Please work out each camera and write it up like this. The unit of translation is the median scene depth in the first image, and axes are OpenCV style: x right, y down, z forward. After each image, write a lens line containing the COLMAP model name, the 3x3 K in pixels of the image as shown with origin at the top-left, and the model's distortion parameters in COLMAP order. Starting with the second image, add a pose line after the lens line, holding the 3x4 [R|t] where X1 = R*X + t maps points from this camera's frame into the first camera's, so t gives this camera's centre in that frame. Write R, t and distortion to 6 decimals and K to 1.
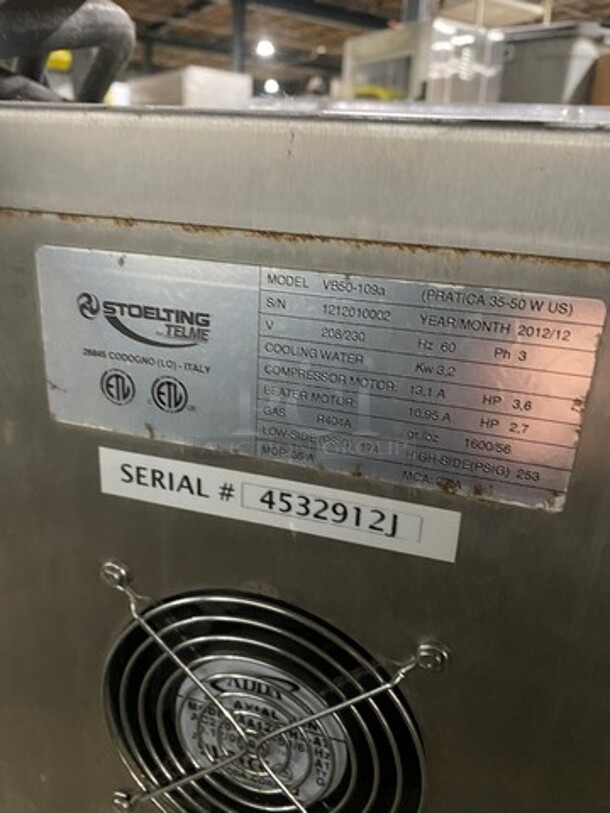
lens RADIAL K [[617.9, 0, 304.1], [0, 617.9, 407.7], [0, 0, 1]] dist [-0.003063, -0.001566]
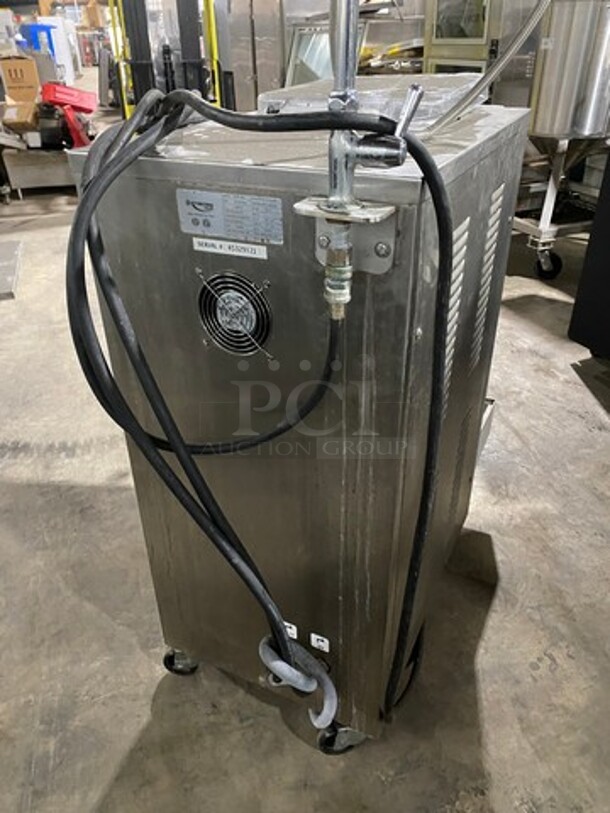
lens RADIAL K [[617.9, 0, 303.9], [0, 617.9, 403.4], [0, 0, 1]] dist [-0.003063, -0.001566]
pose [[0.978398, 0.024612, -0.205261, 1.365328], [0.014171, 0.982567, 0.185366, 0.426009], [0.206245, -0.184271, 0.960993, -3.247194]]
